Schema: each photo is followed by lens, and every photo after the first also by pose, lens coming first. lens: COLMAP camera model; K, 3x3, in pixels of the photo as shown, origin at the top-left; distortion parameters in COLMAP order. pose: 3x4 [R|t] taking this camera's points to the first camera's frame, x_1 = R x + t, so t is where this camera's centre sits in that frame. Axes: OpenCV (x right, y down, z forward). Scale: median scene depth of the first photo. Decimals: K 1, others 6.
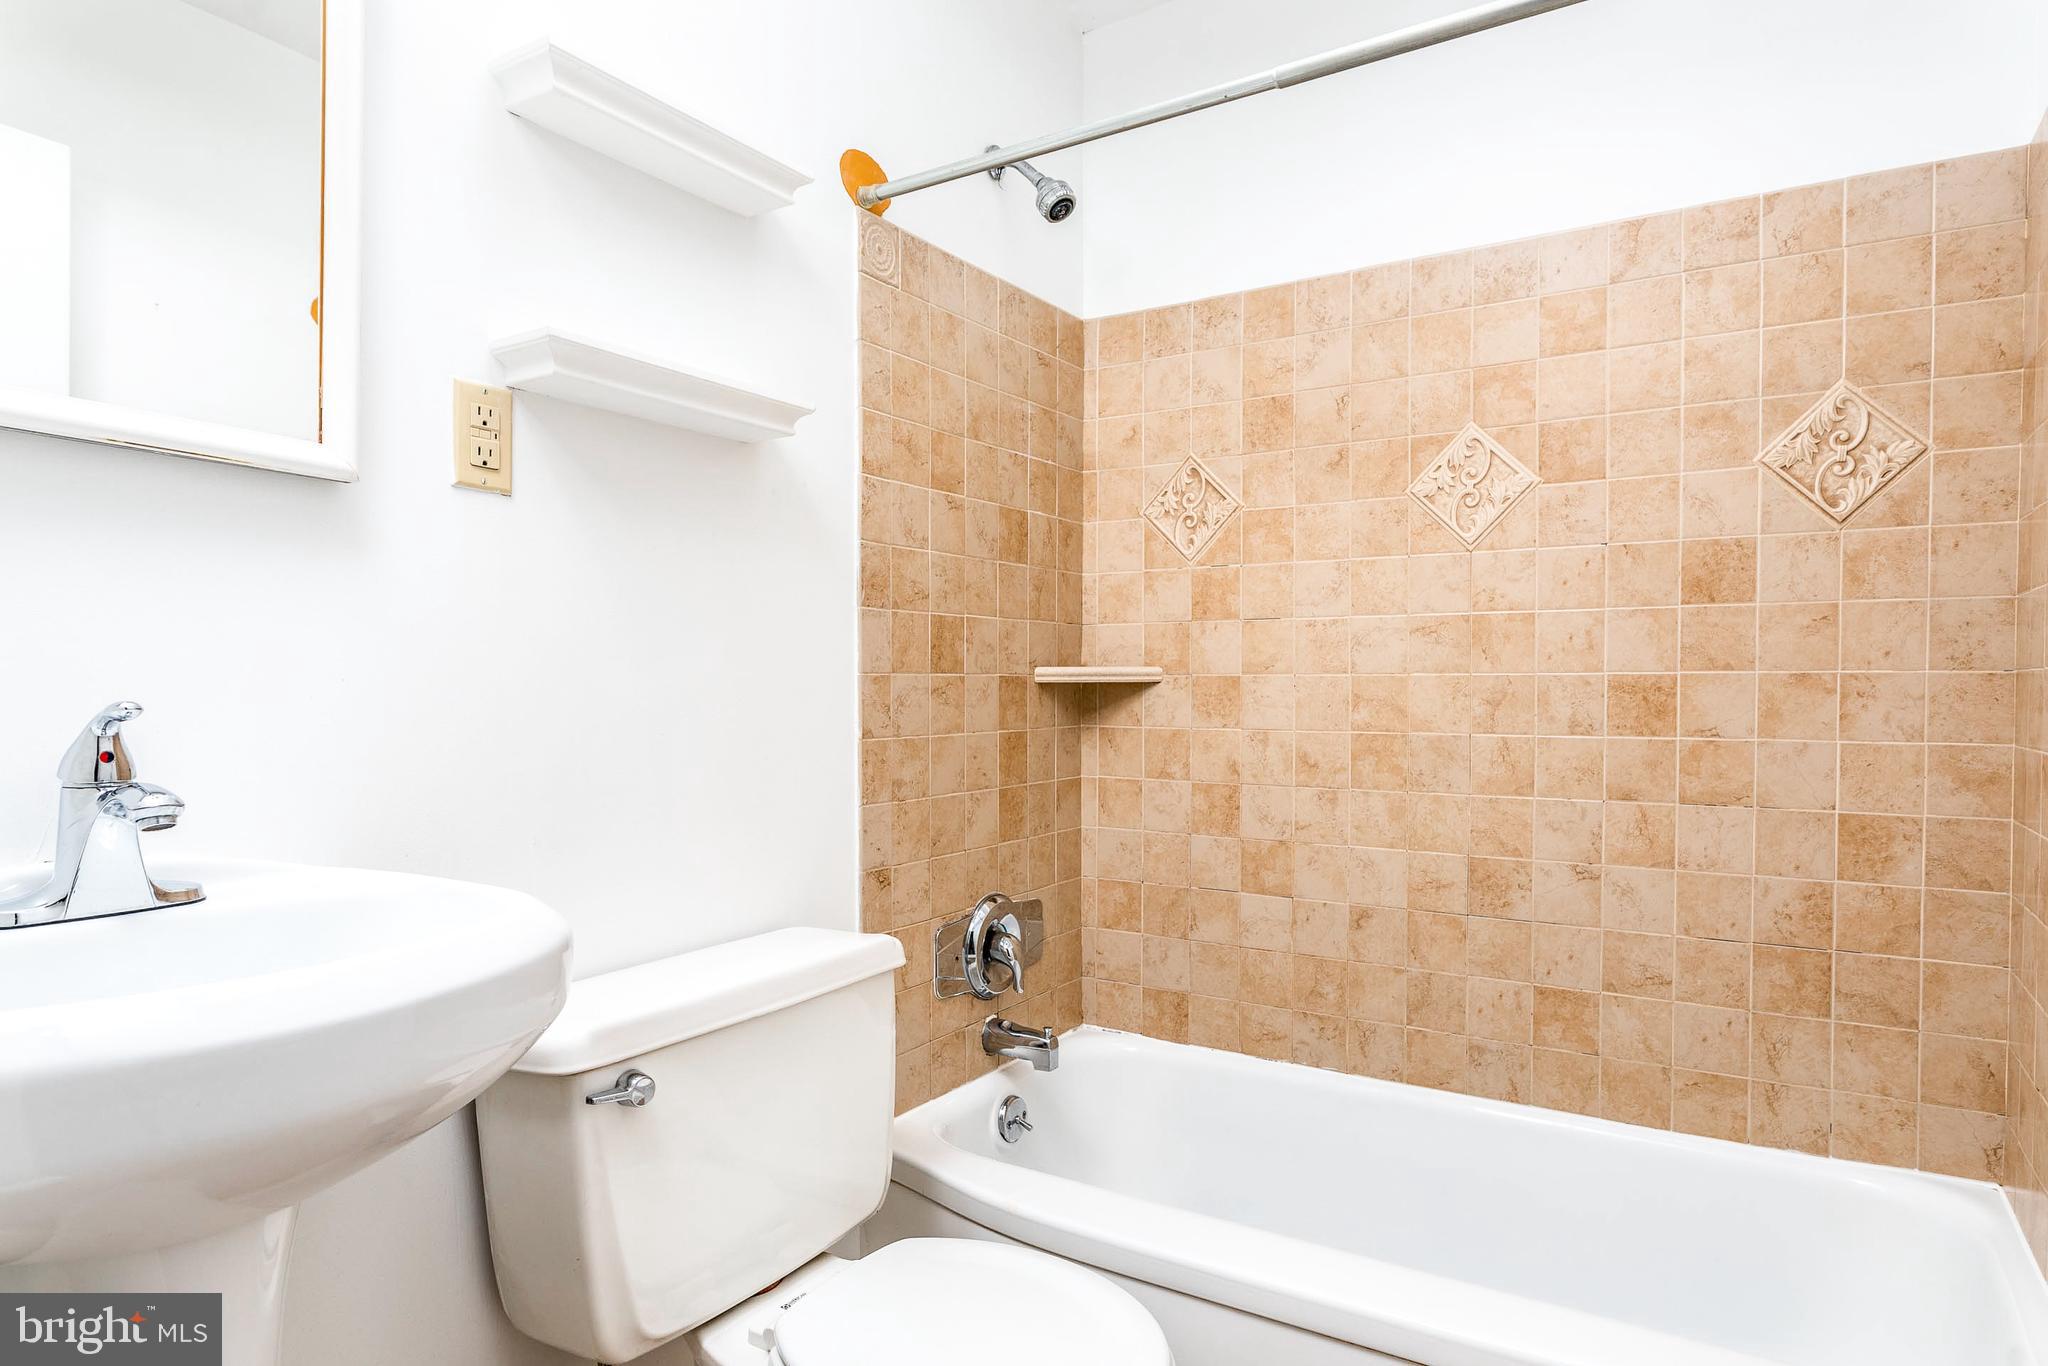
lens RADIAL K [[1192.4, 0, 1019.5], [0, 1192.4, 696.7], [0, 0, 1]] dist [-0.000131, -0.000465]
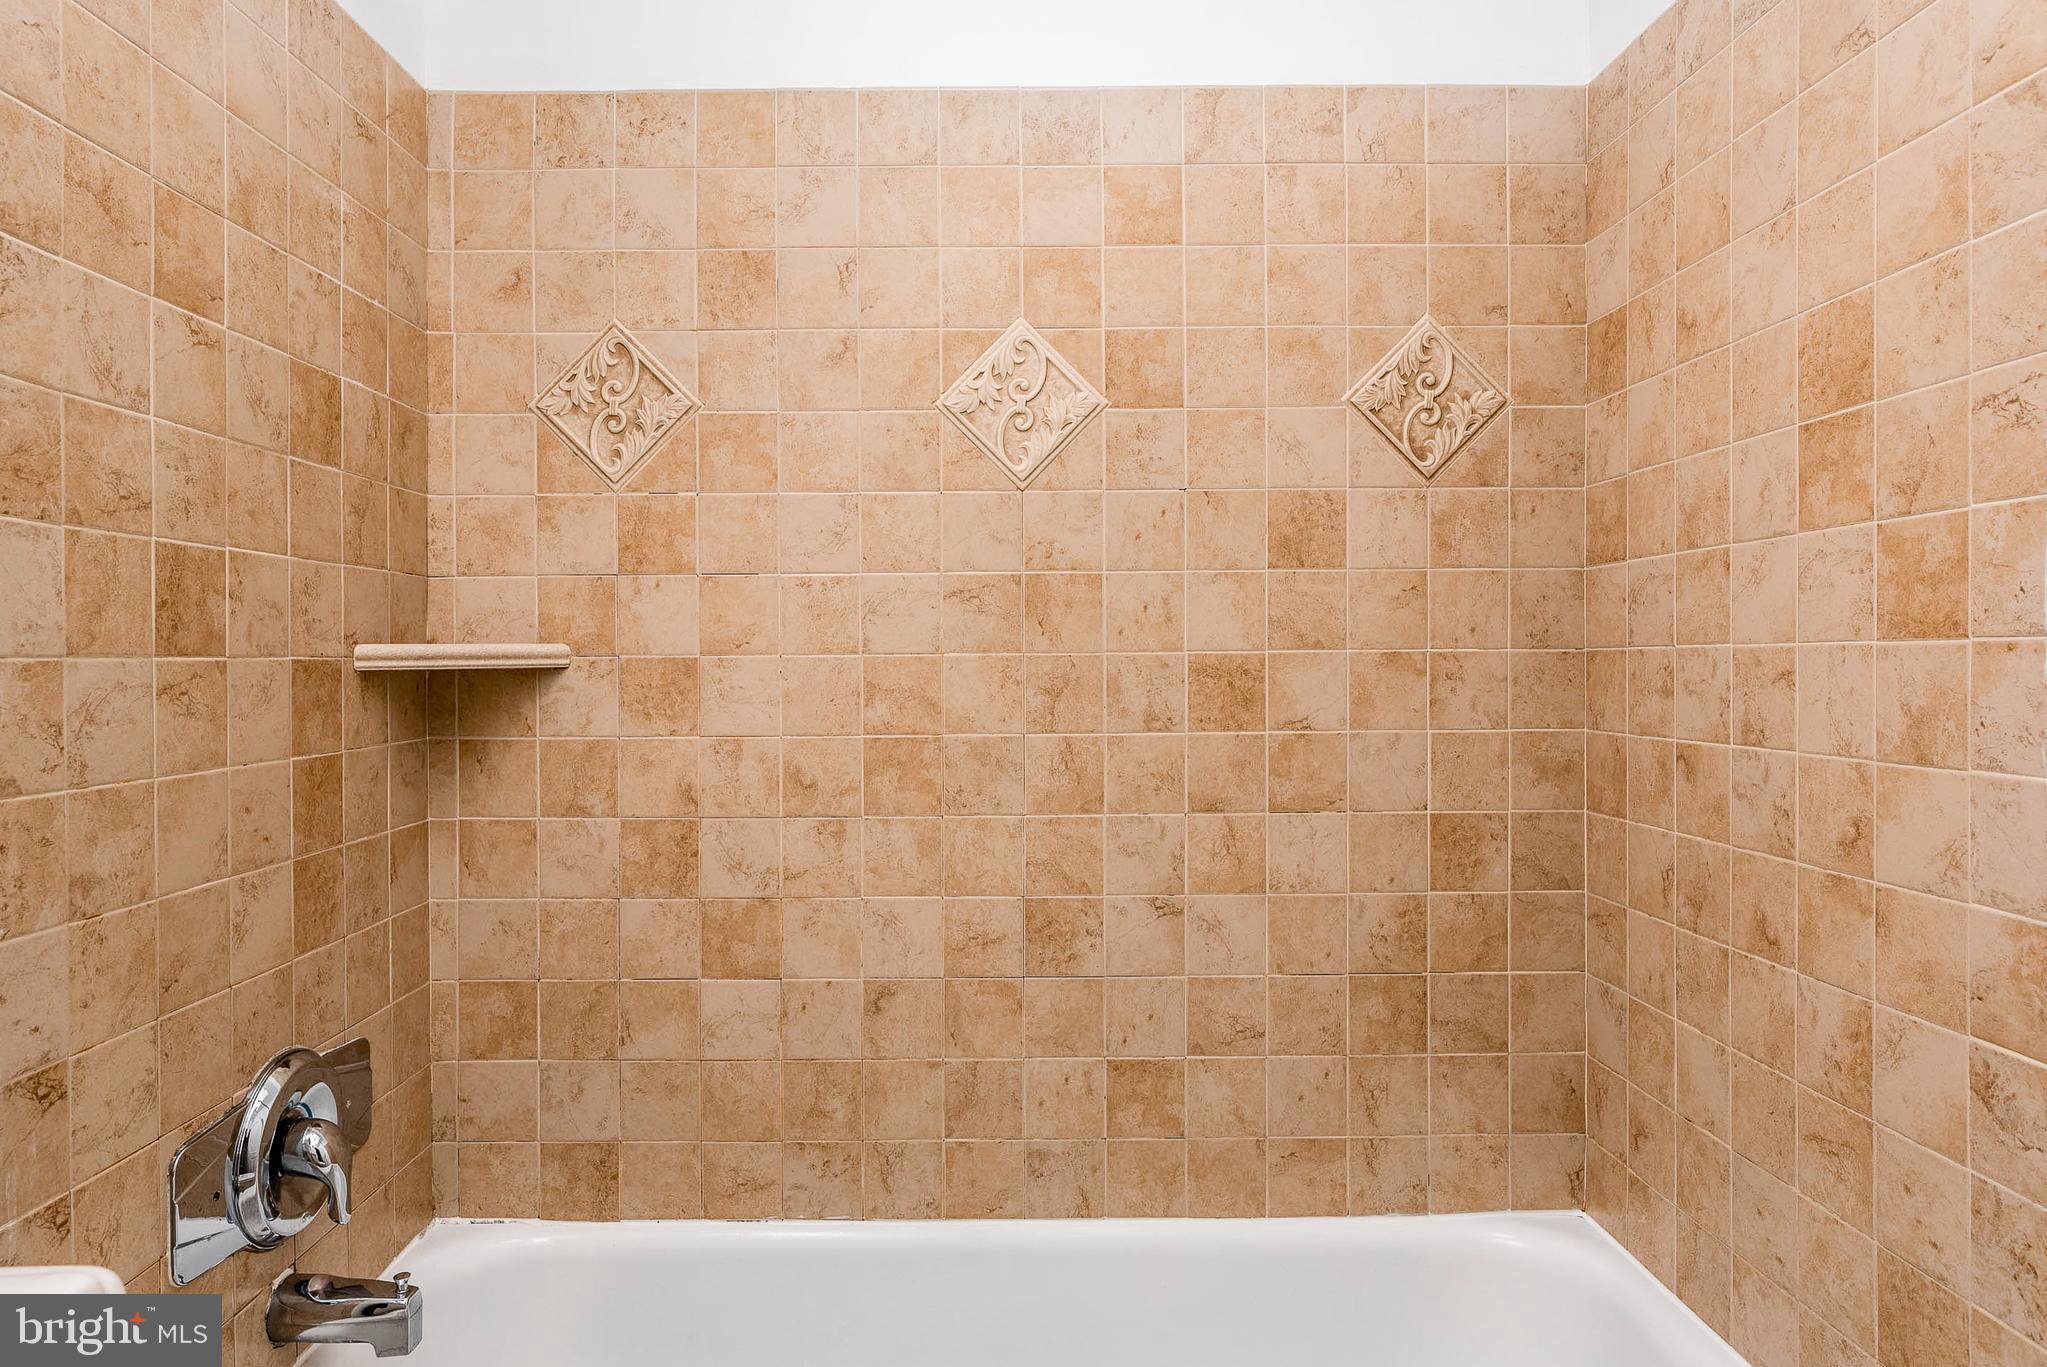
lens RADIAL K [[1272.1, 0, 1017.4], [0, 1272.1, 660.5], [0, 0, 1]] dist [-0.001078, -0.000488]
pose [[0.843512, -0.006116, 0.537075, -0.054196], [0.012688, 0.999883, -0.008541, -0.008308], [-0.536960, 0.014019, 0.843491, 0.332080]]
